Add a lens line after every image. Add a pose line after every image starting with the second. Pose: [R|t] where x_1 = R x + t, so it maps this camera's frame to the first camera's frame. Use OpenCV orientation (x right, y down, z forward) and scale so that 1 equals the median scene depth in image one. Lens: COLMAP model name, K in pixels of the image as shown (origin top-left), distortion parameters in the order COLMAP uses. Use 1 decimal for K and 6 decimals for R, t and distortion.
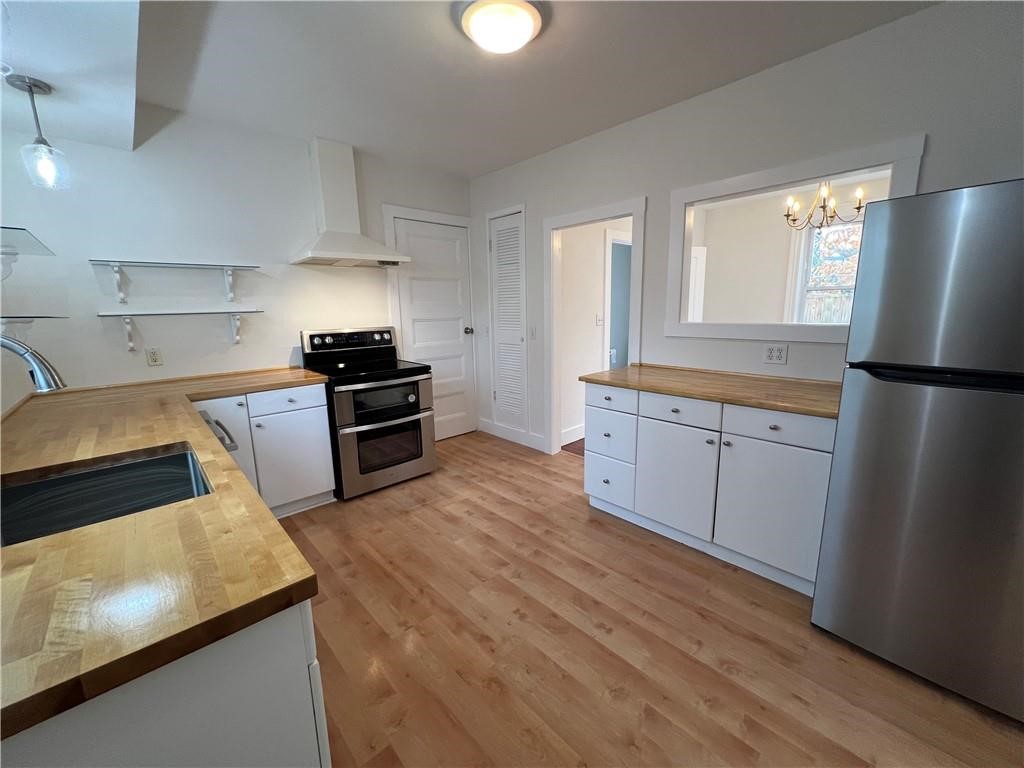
lens RADIAL K [[411.1, 0, 512.0], [0, 411.1, 384.0], [0, 0, 1]] dist [-0.002520, -0.000236]
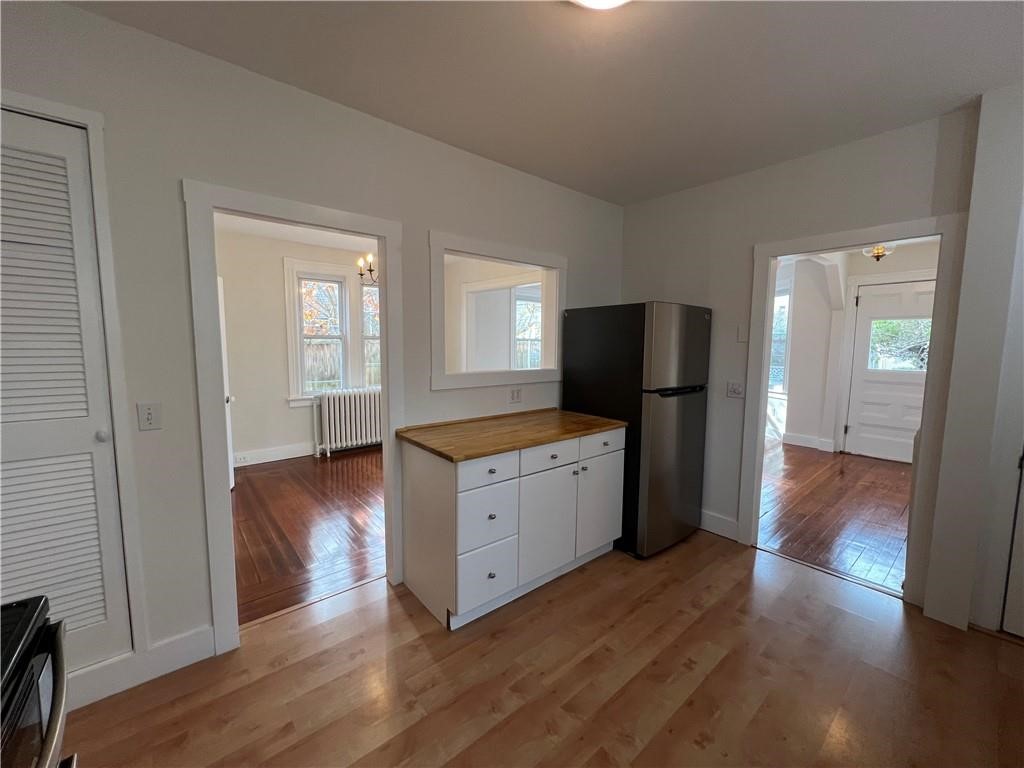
lens RADIAL K [[411.1, 0, 512.0], [0, 411.1, 384.0], [0, 0, 1]] dist [-0.002520, -0.000236]
pose [[0.053530, -0.071418, 0.996009, -0.578210], [0.182915, 0.981264, 0.060530, -0.180497], [-0.981670, 0.178945, 0.065591, 0.926116]]
